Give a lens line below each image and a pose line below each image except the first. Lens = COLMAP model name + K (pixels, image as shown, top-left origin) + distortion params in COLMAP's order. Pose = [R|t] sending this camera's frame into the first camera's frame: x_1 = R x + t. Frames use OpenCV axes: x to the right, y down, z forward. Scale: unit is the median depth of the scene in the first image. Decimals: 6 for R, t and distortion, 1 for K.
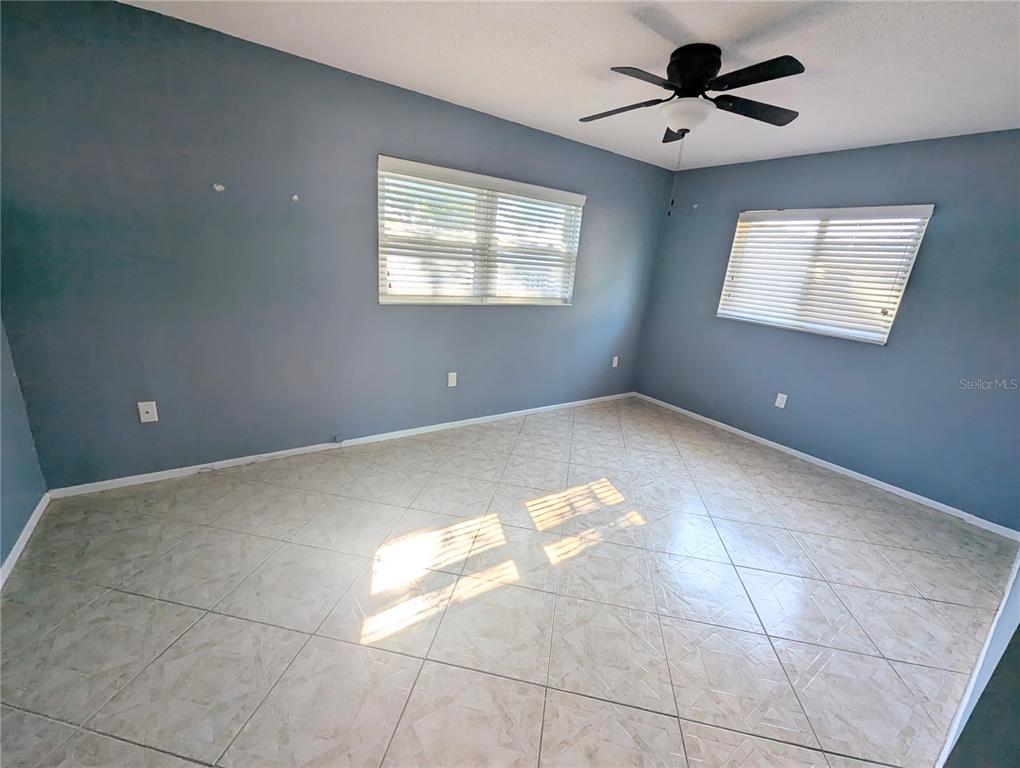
lens RADIAL K [[423.2, 0, 510.0], [0, 423.2, 384.0], [0, 0, 1]] dist [-0.000289, -0.000019]
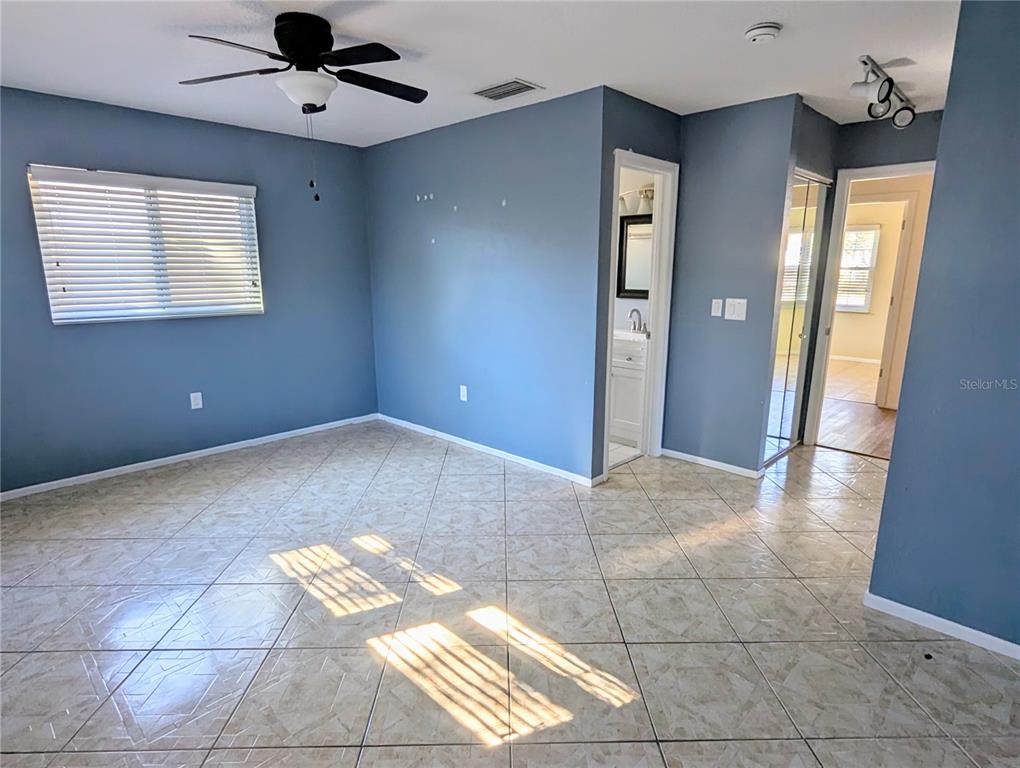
lens RADIAL K [[556.2, 0, 510.0], [0, 556.2, 384.0], [0, 0, 1]] dist [-0.017942, -0.000228]
pose [[-0.200661, -0.276111, 0.939946, -0.581312], [0.262224, 0.909313, 0.323092, -0.206557], [-0.943914, 0.311308, -0.110061, 0.580953]]
